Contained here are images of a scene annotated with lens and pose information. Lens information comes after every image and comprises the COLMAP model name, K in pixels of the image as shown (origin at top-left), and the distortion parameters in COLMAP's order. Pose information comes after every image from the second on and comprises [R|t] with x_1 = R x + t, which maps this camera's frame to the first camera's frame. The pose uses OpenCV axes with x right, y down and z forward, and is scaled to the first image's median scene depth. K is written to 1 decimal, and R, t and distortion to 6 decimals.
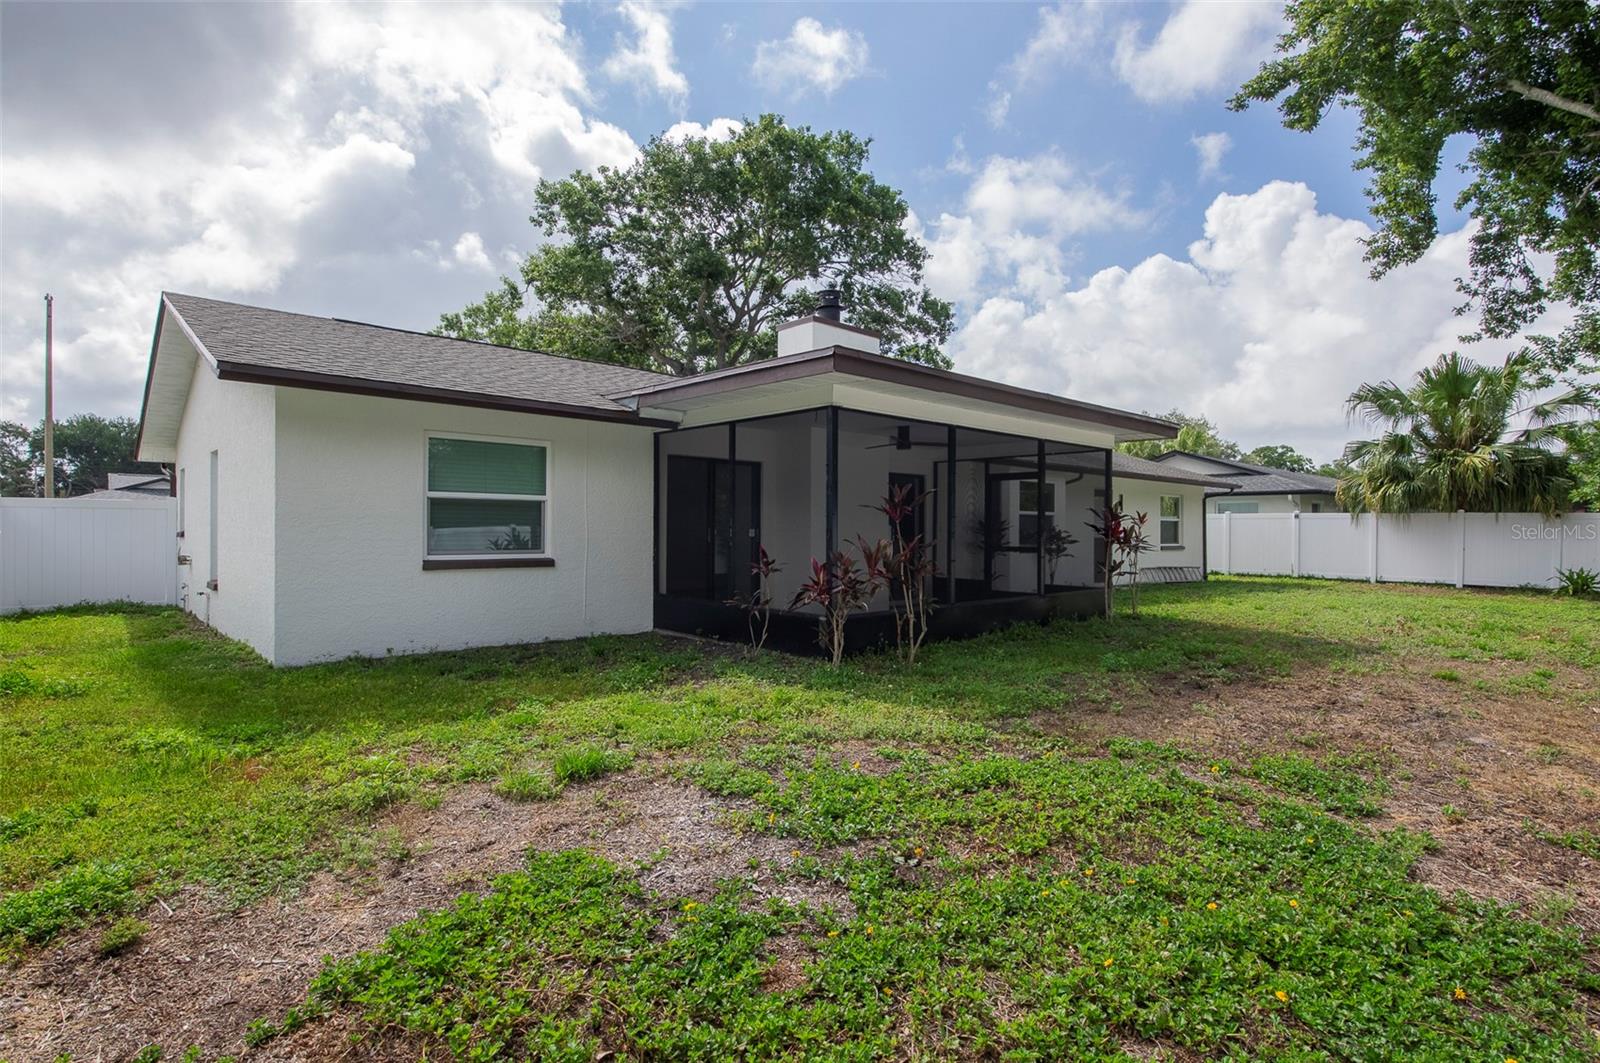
lens RADIAL K [[790.3, 0, 804.6], [0, 790.3, 537.1], [0, 0, 1]] dist [-0.013051, -0.004944]
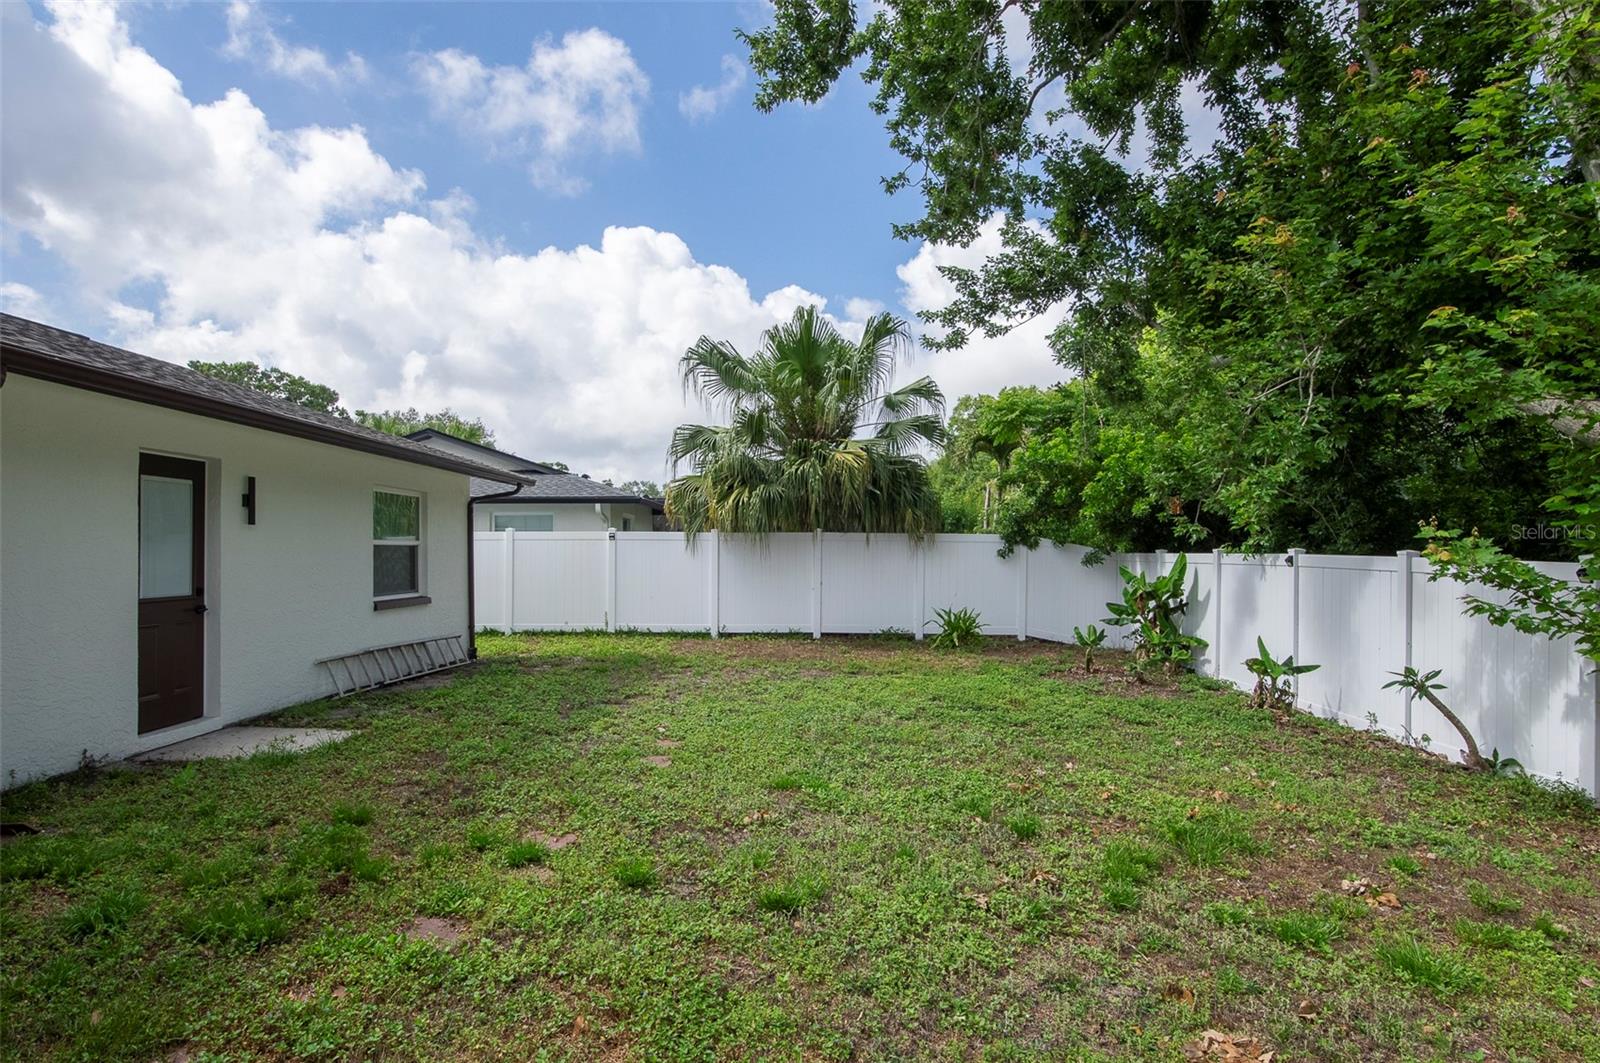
lens RADIAL K [[874.8, 0, 813.4], [0, 874.8, 535.3], [0, 0, 1]] dist [-0.012707, -0.000095]
pose [[0.672558, 0.005543, 0.740024, 0.240170], [0.013131, 0.999725, -0.019422, -0.013167], [-0.739928, 0.022780, 0.672300, 0.455783]]
